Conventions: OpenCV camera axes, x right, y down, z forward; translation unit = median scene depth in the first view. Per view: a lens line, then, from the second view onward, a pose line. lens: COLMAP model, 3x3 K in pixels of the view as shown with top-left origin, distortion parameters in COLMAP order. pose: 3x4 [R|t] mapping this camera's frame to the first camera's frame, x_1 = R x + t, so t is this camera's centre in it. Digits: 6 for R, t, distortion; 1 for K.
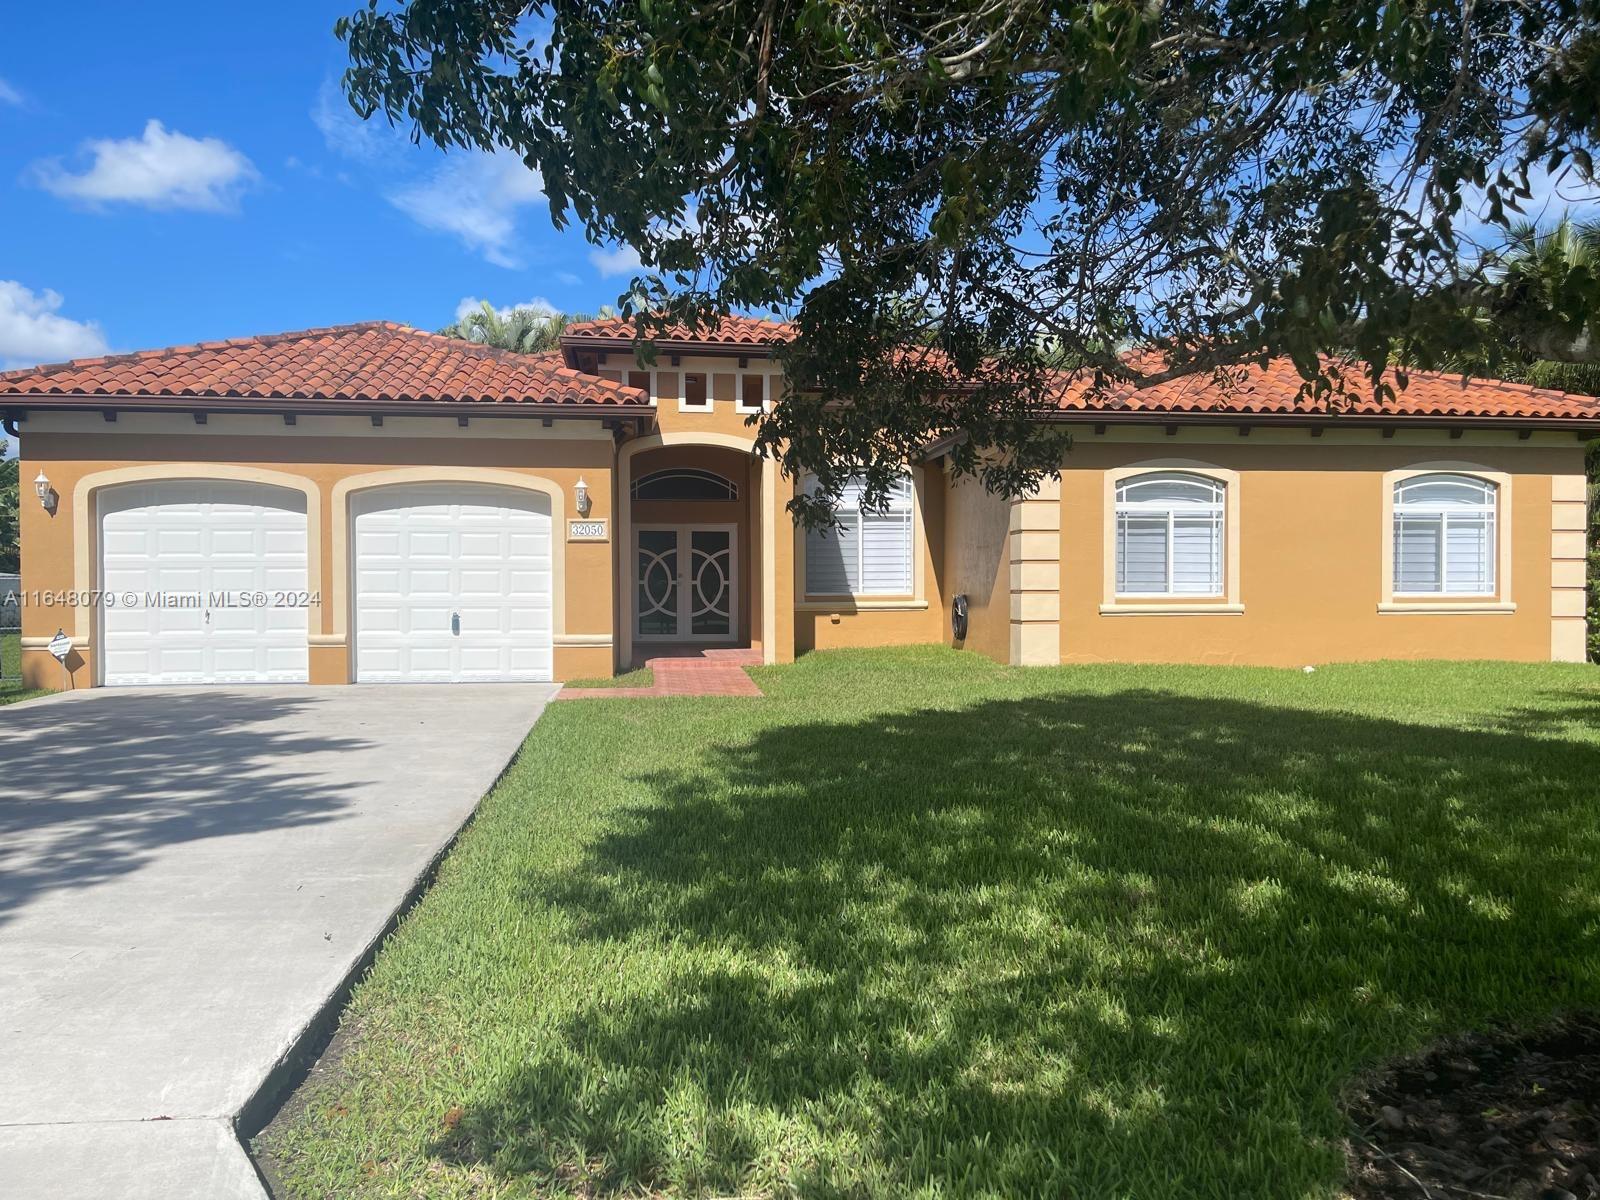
lens RADIAL K [[1342.0, 0, 800.0], [0, 1342.0, 600.0], [0, 0, 1]] dist [0.039418, 0.006376]
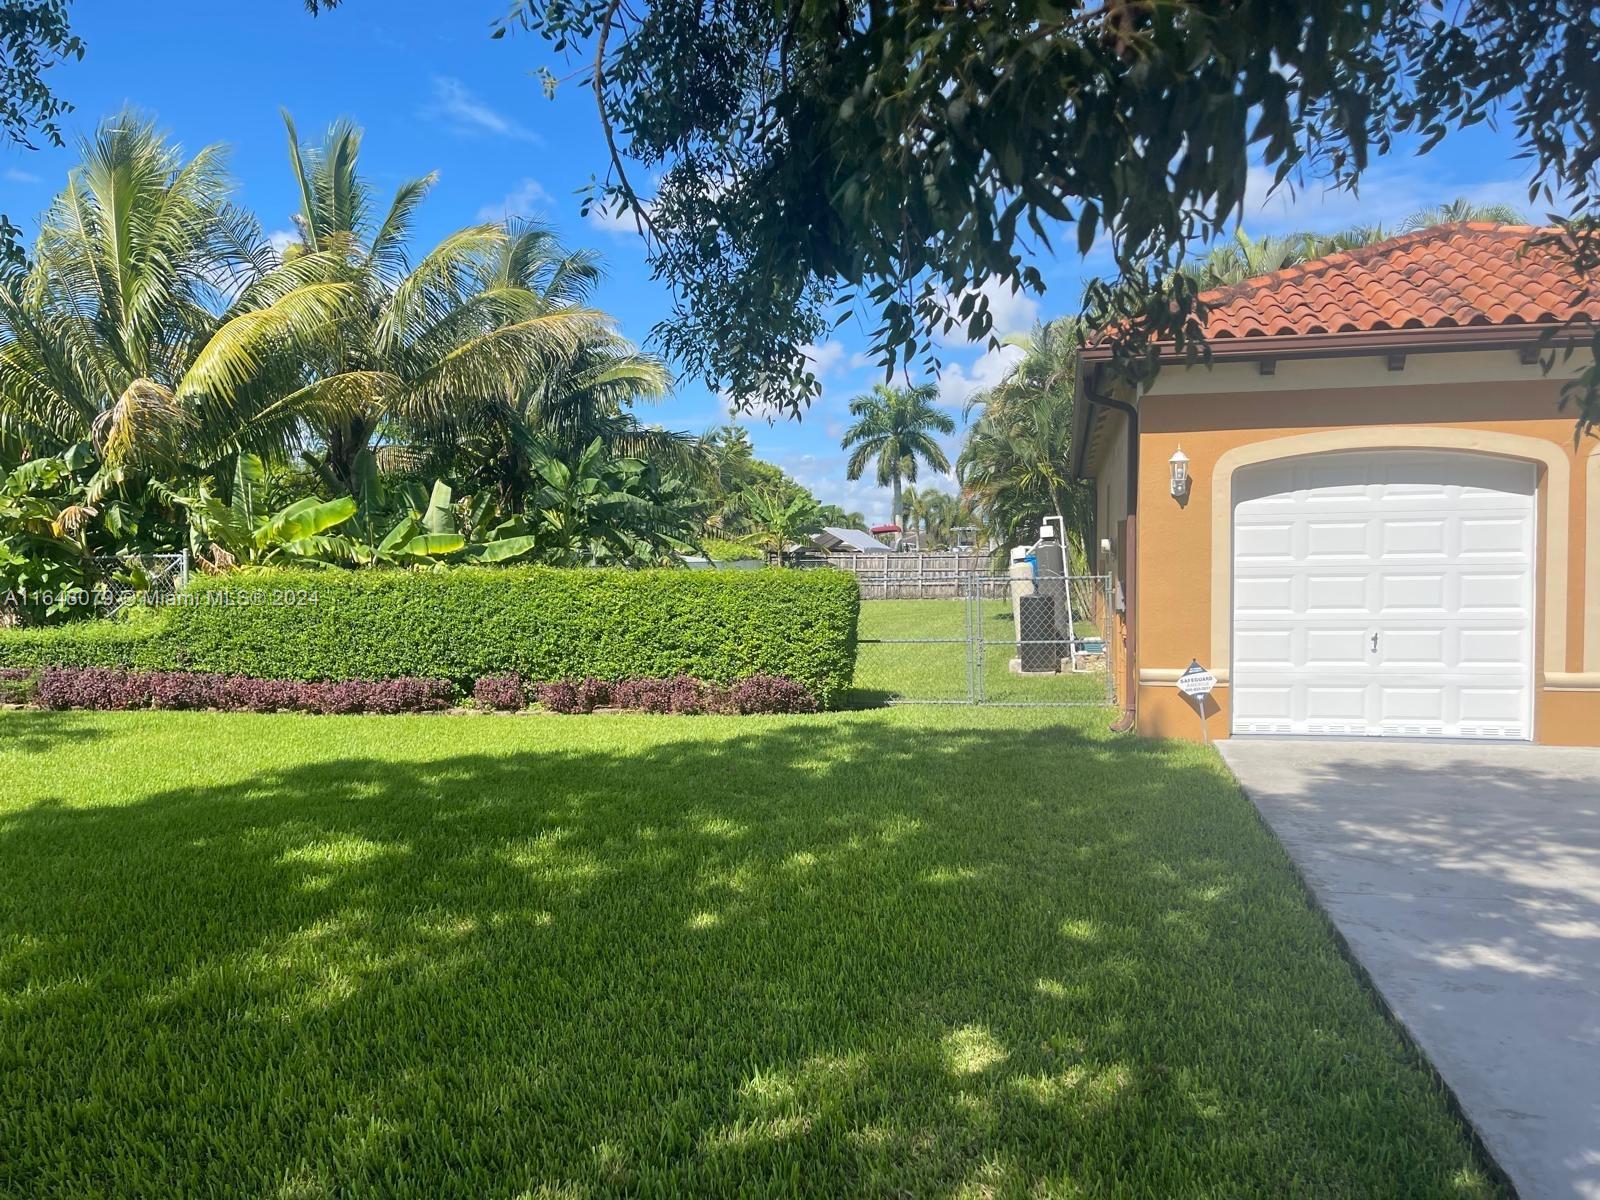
lens RADIAL K [[1206.7, 0, 800.0], [0, 1206.7, 600.0], [0, 0, 1]] dist [0.021953, -0.063652]
pose [[0.926842, 0.004644, -0.375422, -0.412390], [0.007888, 0.999462, 0.031837, -0.028134], [0.375368, -0.032469, 0.926307, 0.253222]]
